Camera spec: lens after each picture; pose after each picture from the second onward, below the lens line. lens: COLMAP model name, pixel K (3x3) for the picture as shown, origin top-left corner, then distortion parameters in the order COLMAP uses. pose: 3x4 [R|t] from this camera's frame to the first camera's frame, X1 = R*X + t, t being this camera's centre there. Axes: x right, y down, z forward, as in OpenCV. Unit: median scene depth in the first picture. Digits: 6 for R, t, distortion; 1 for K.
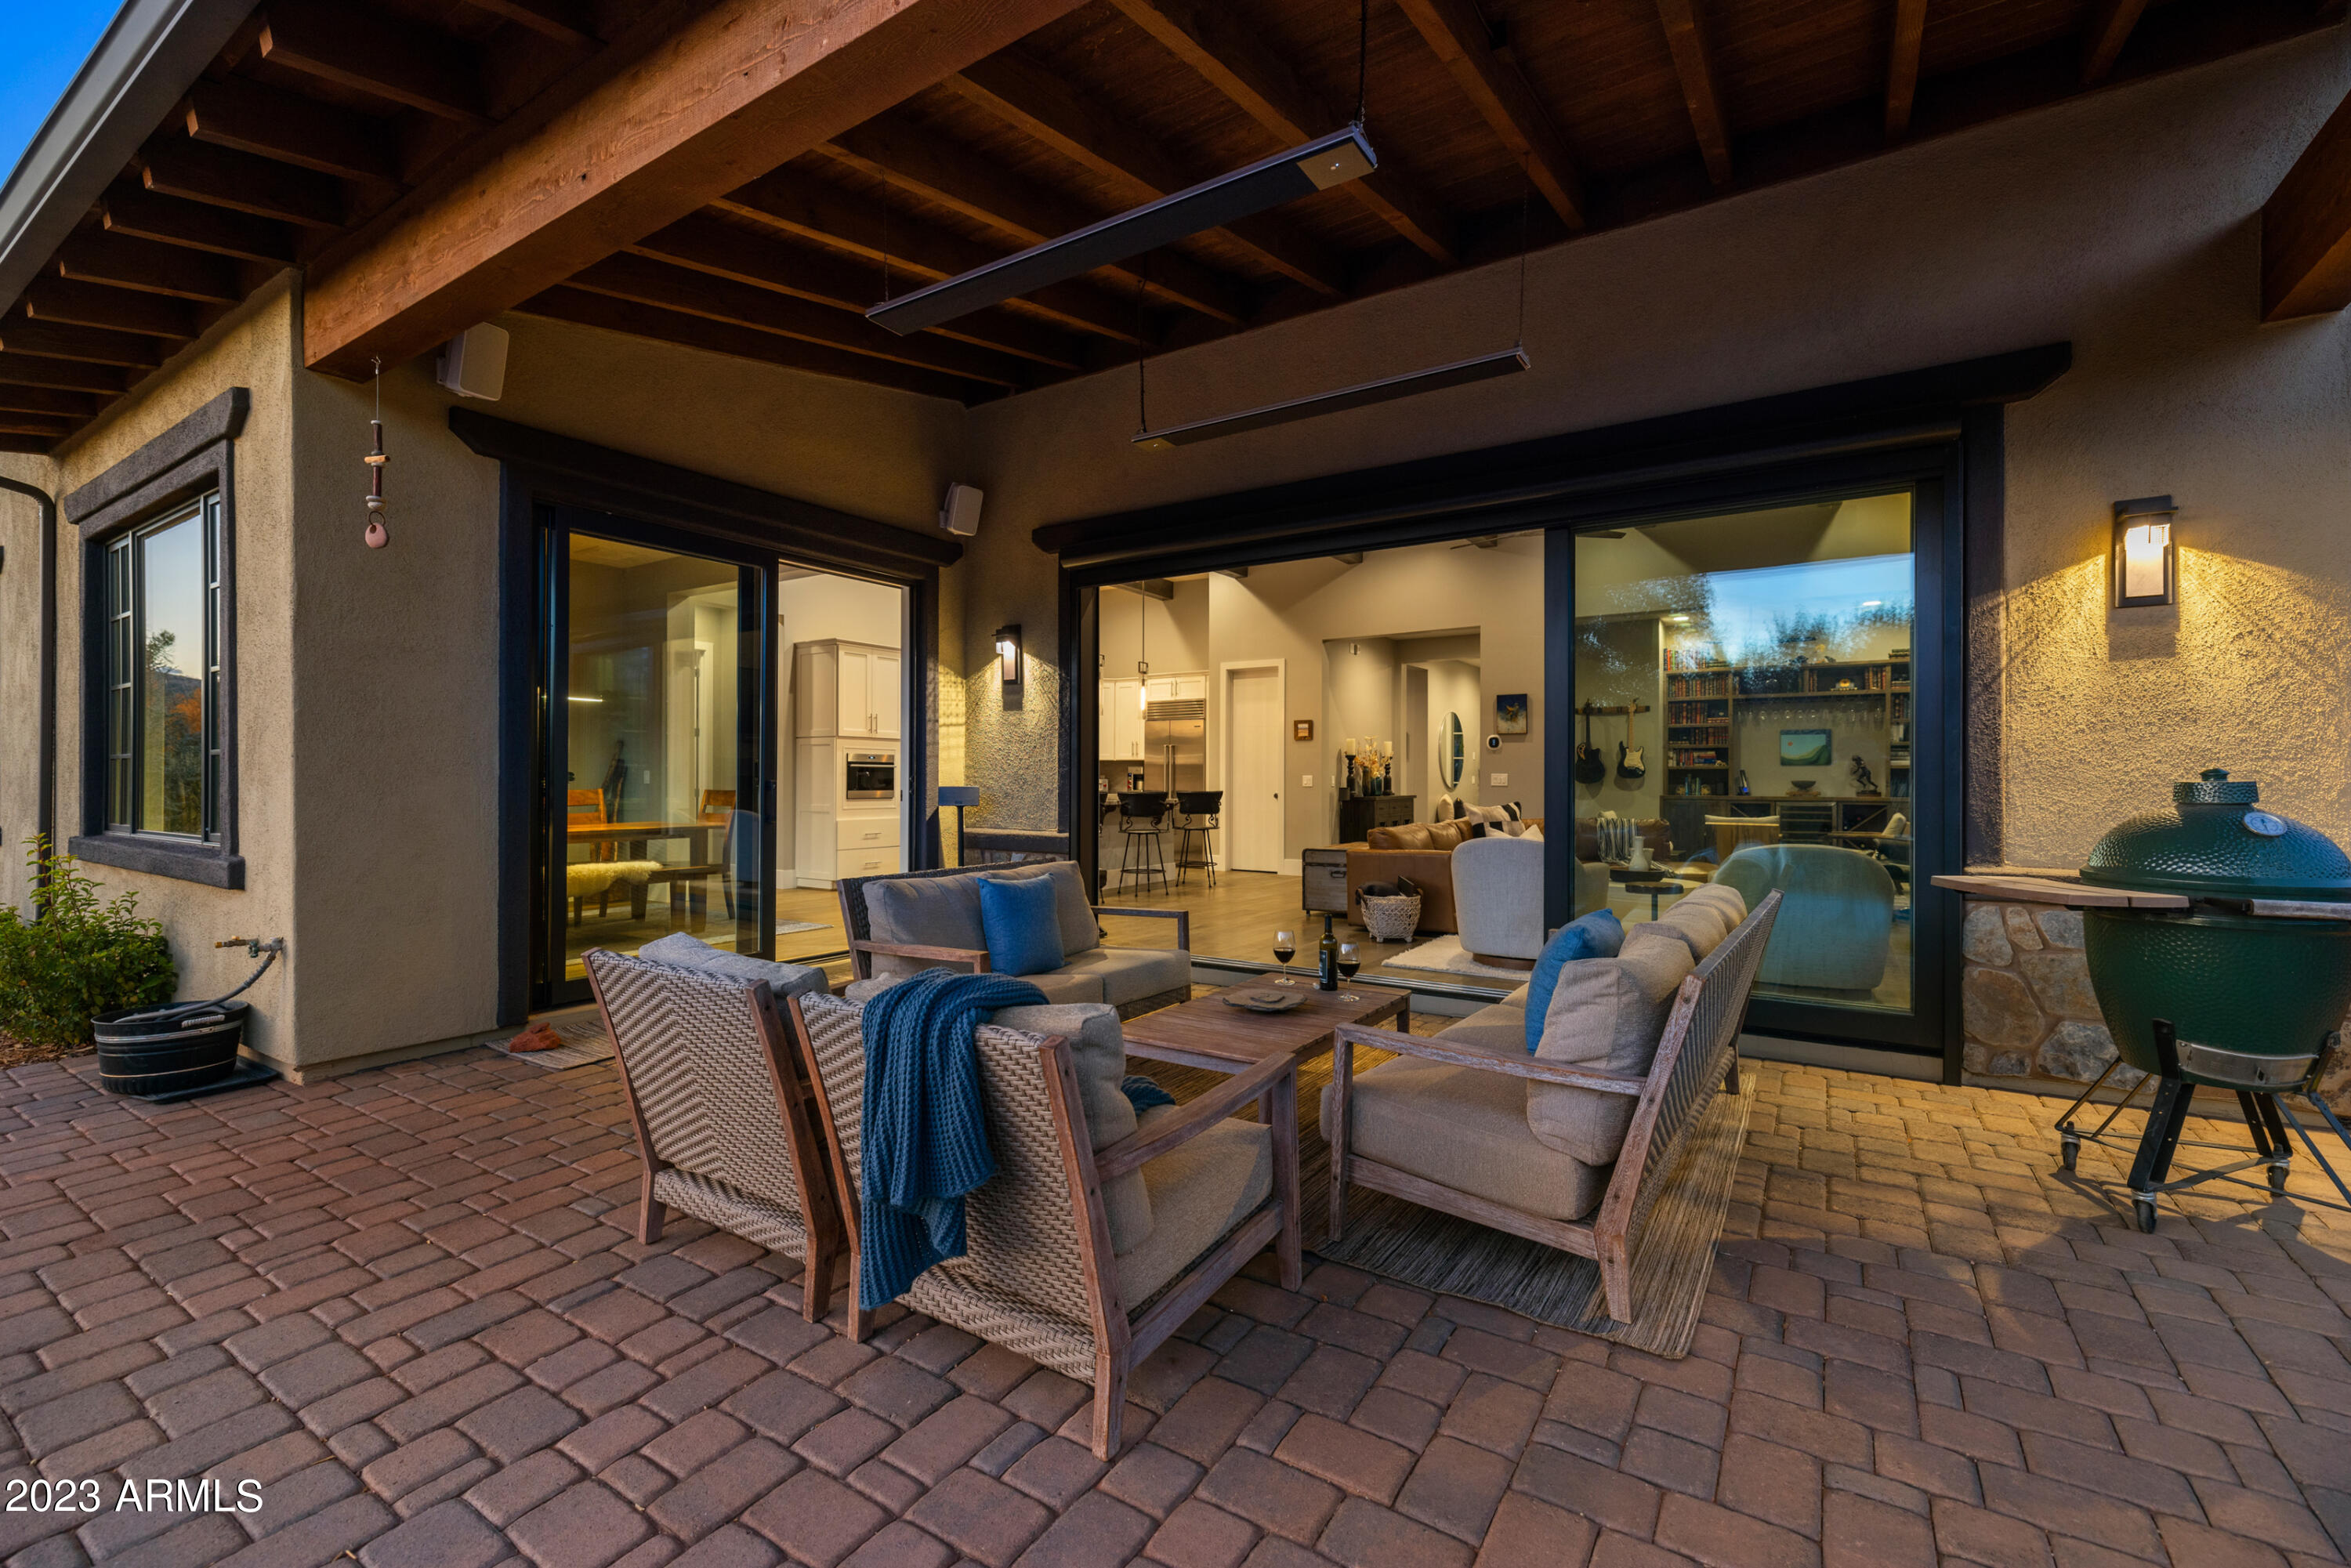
lens RADIAL K [[1008.1, 0, 1166.0], [0, 1008.1, 773.5], [0, 0, 1]] dist [0.001795, -0.000424]
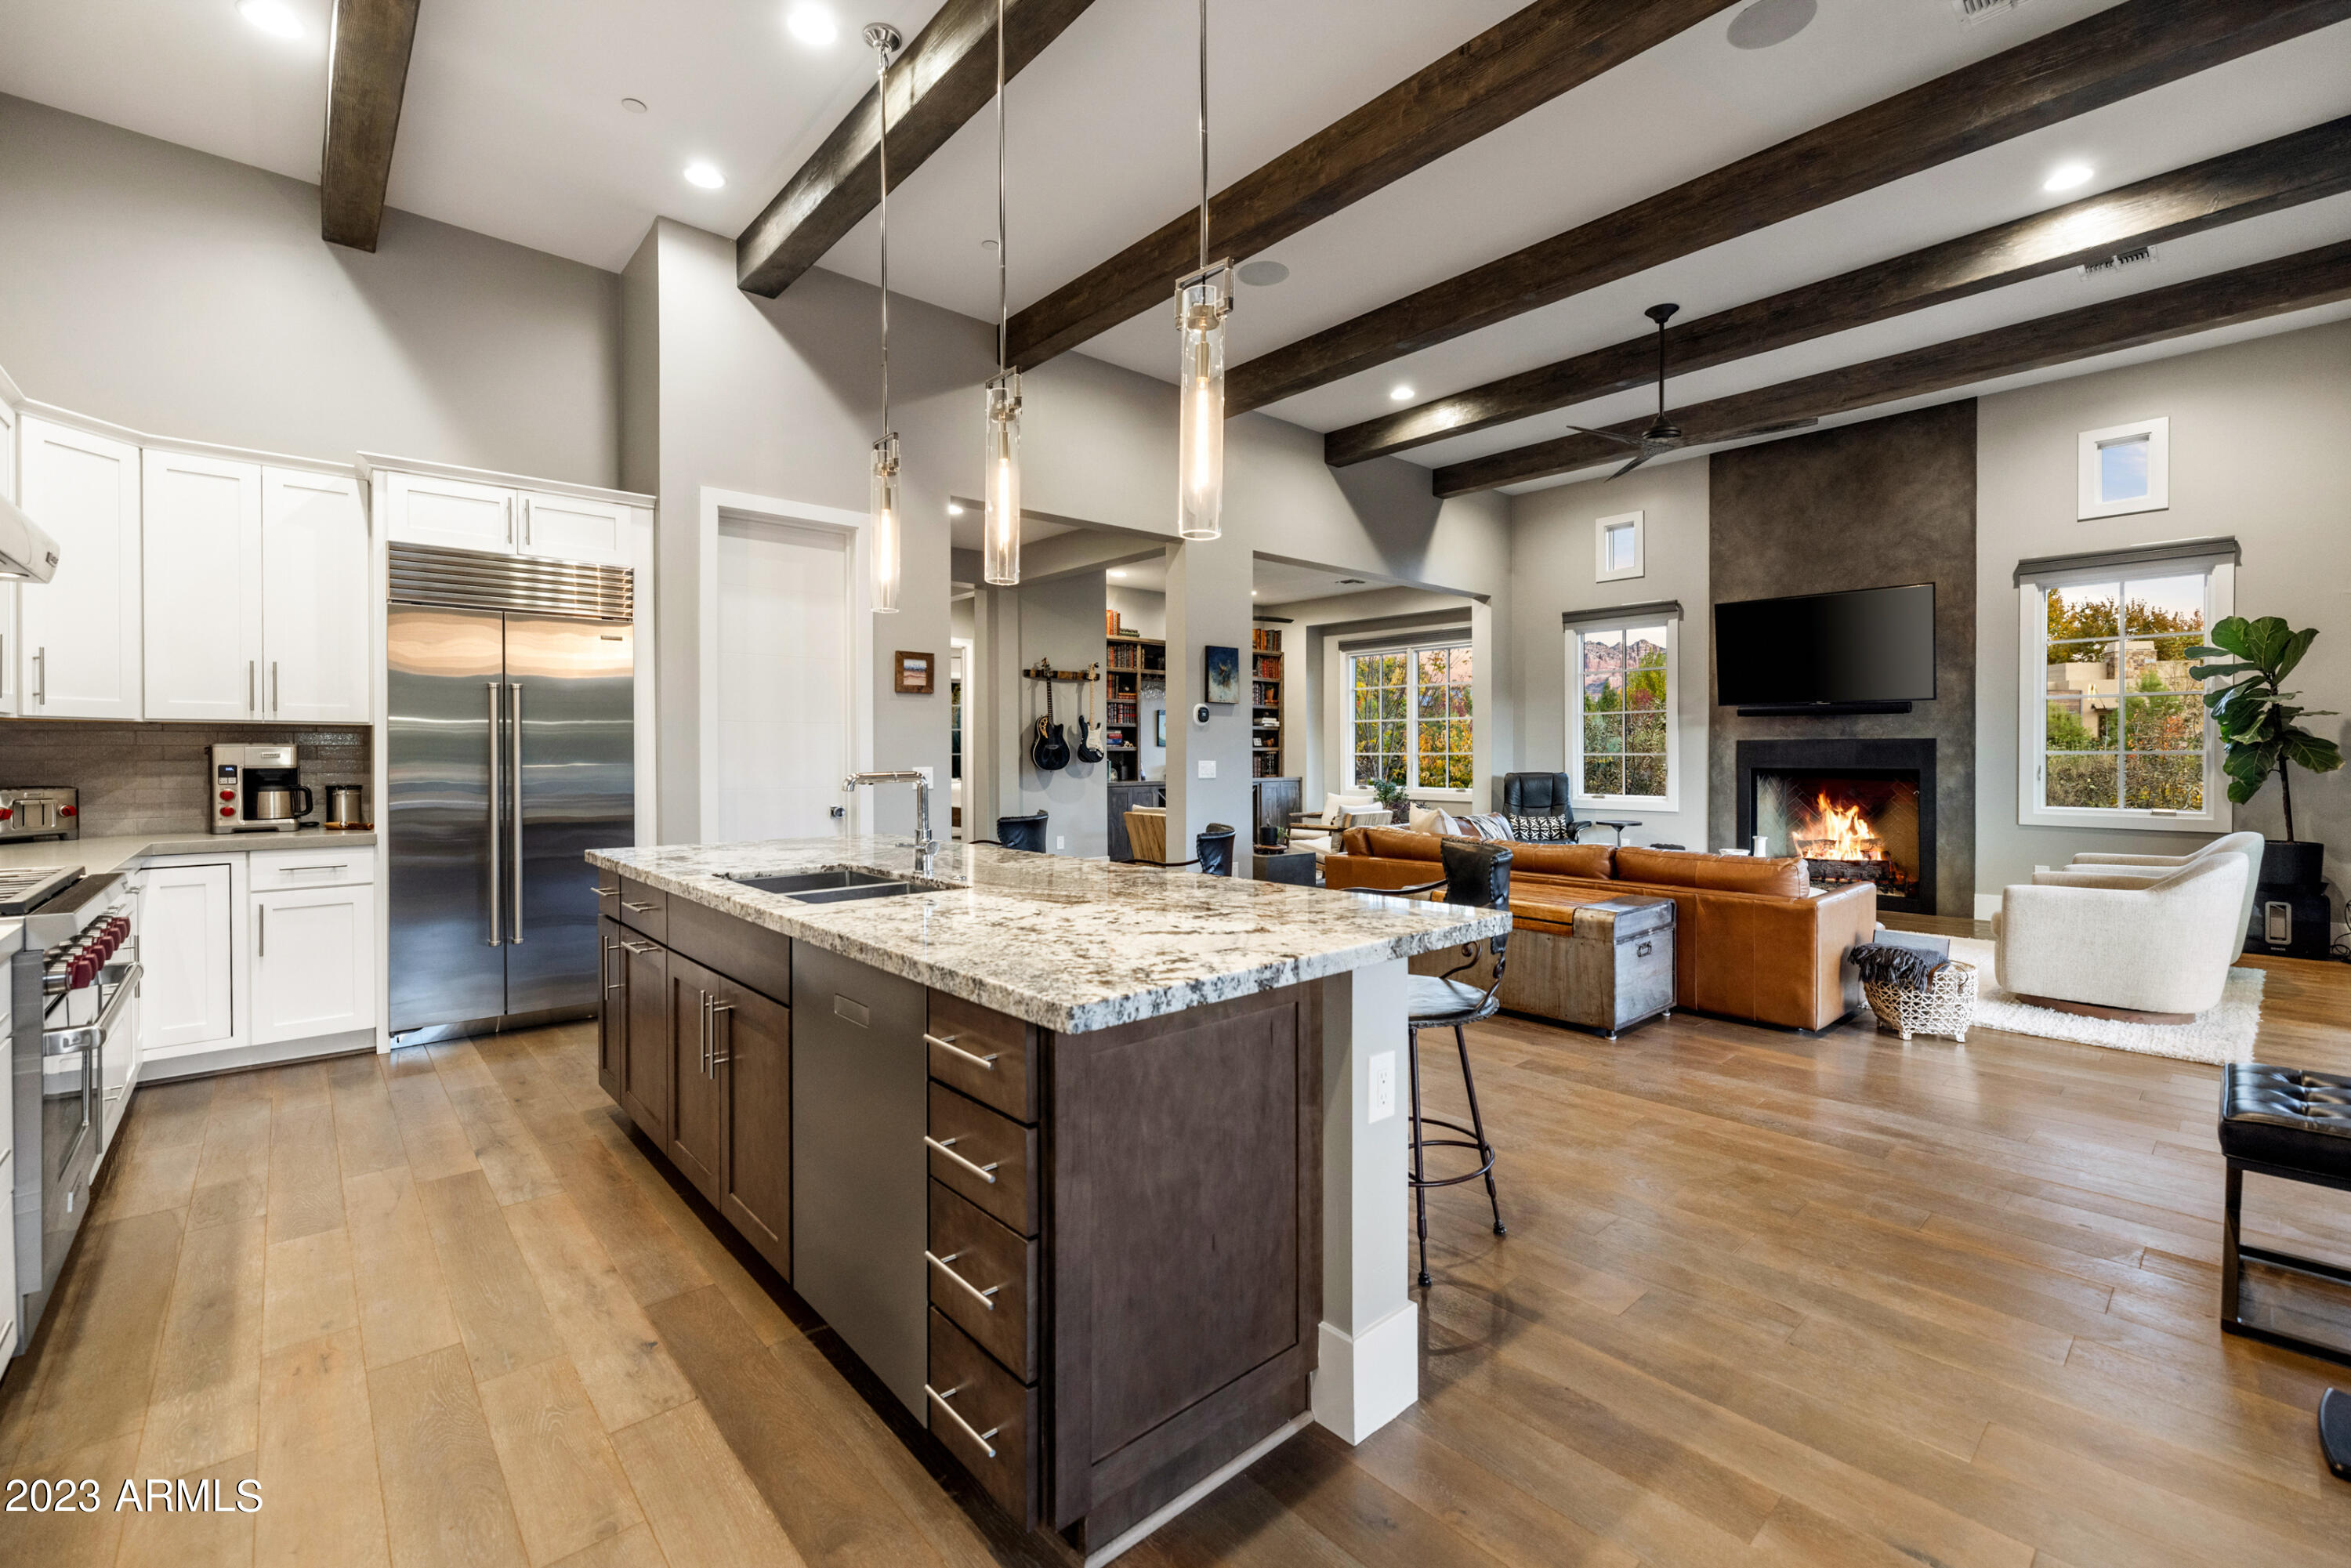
lens RADIAL K [[1008.1, 0, 1187.2], [0, 1008.1, 758.7], [0, 0, 1]] dist [0.001795, -0.000424]
pose [[0.243467, -0.008705, 0.969870, -0.302882], [-0.004553, 0.999938, 0.010117, -0.007109], [-0.969898, -0.006879, 0.243412, 0.759328]]
